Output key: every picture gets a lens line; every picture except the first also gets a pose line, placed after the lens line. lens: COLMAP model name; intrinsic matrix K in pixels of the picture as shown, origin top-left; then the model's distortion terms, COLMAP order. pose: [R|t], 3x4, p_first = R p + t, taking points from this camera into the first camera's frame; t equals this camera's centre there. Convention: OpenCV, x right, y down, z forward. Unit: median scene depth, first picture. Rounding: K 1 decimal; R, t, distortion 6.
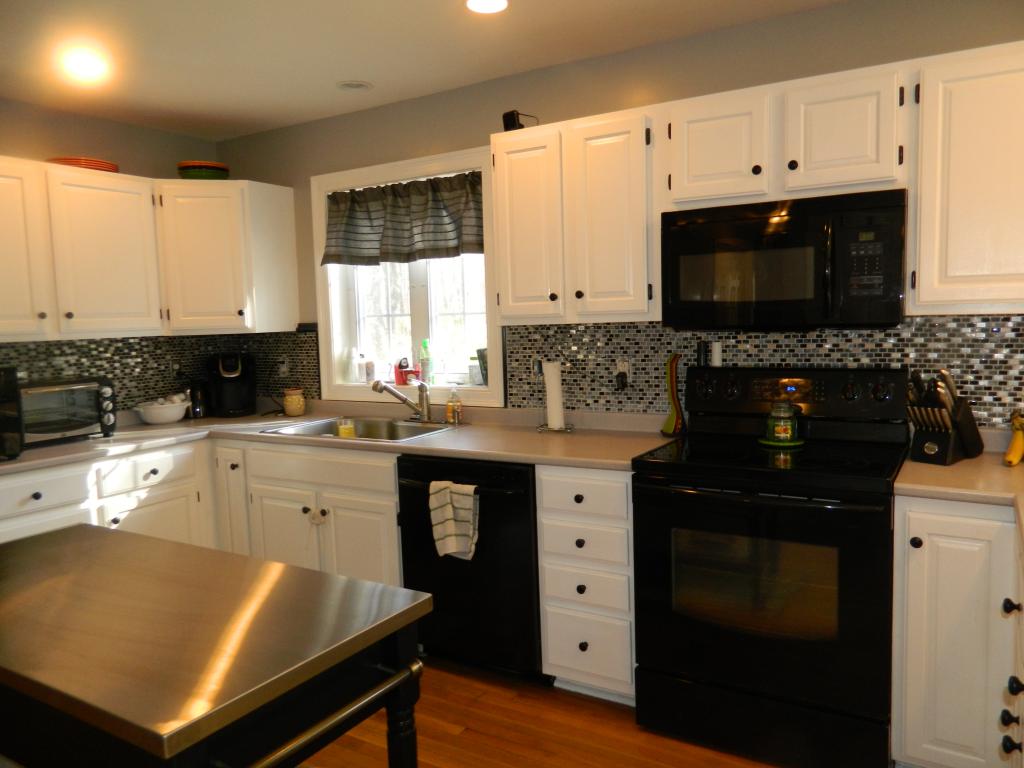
lens RADIAL K [[763.2, 0, 510.4], [0, 763.2, 383.2], [0, 0, 1]] dist [0.009713, -0.010019]
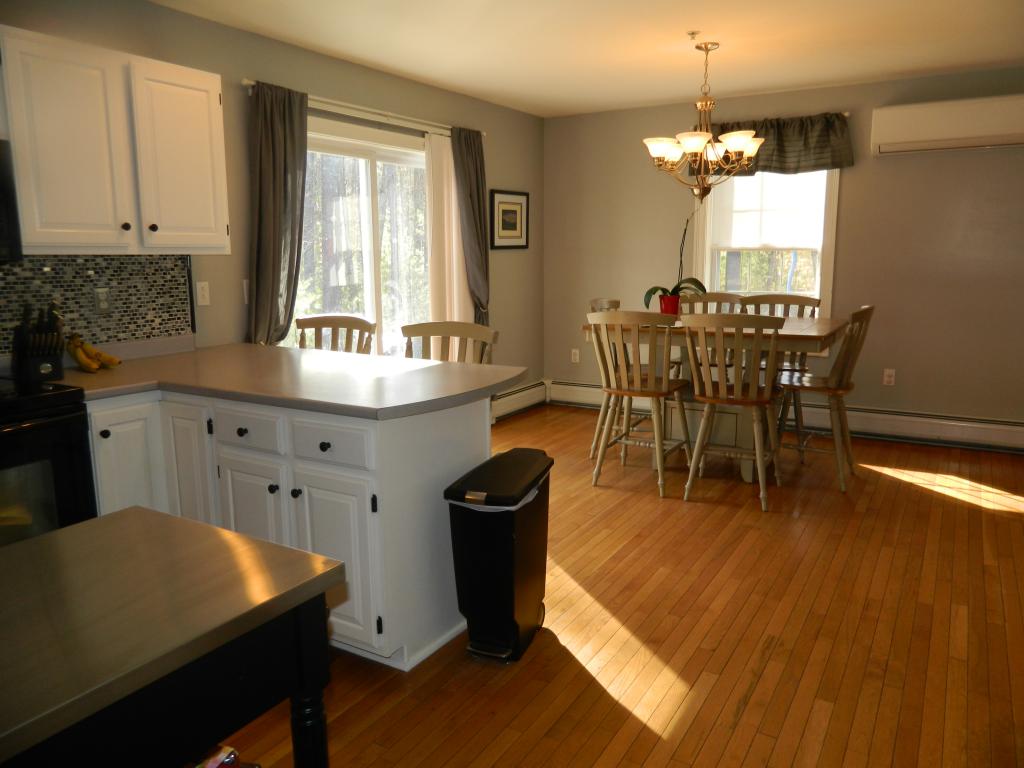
lens RADIAL K [[763.2, 0, 517.3], [0, 763.2, 388.4], [0, 0, 1]] dist [0.009713, -0.010019]
pose [[-0.014801, -0.154099, 0.987945, -0.456507], [0.089054, 0.983923, 0.154806, -0.002999], [-0.995917, 0.090271, -0.000840, 0.194332]]
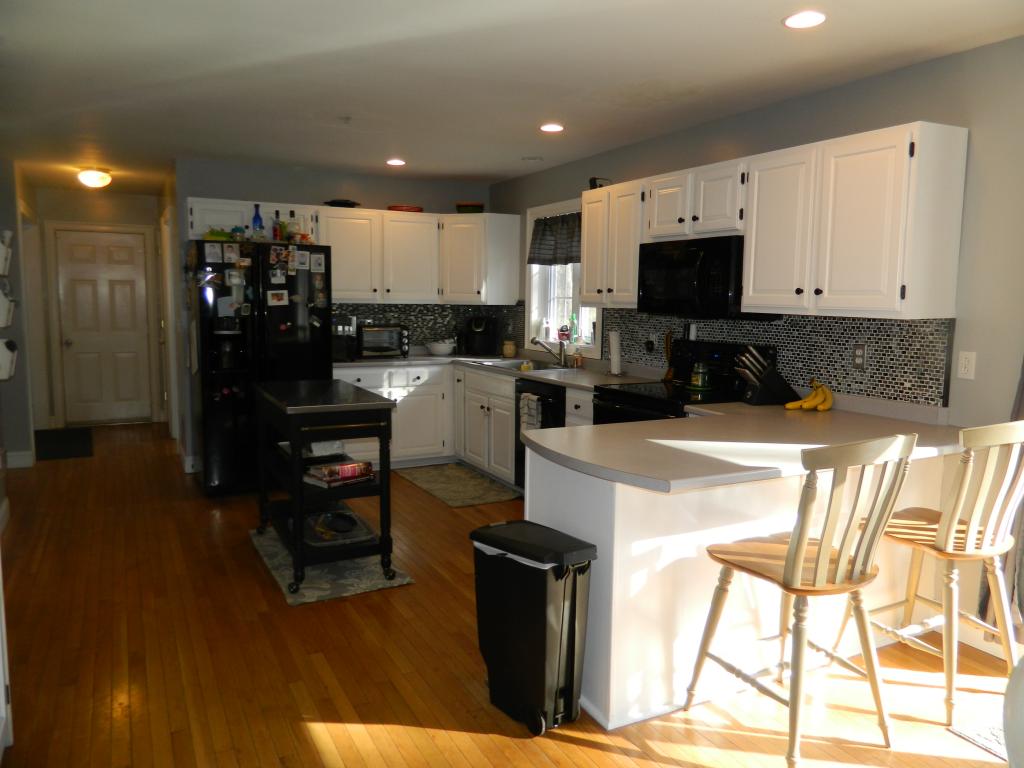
lens RADIAL K [[763.2, 0, 507.3], [0, 763.2, 383.0], [0, 0, 1]] dist [0.009713, -0.010019]
pose [[0.851202, 0.099340, -0.515351, 0.683698], [-0.083047, 0.995047, 0.054640, 0.010500], [0.518226, -0.003711, 0.855235, -0.472116]]
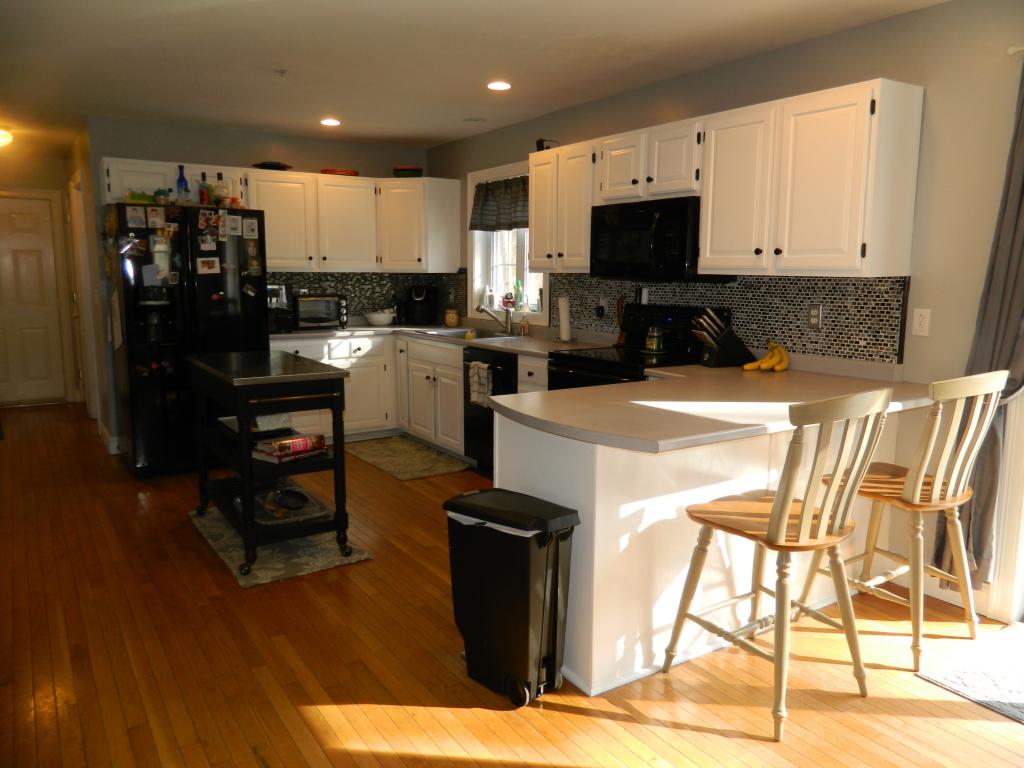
lens RADIAL K [[763.2, 0, 509.2], [0, 763.2, 383.1], [0, 0, 1]] dist [0.009713, -0.010019]
pose [[0.900718, 0.097674, -0.423281, 0.624762], [-0.069726, 0.994268, 0.081058, 0.027542], [0.428771, -0.043497, 0.902365, -0.467186]]
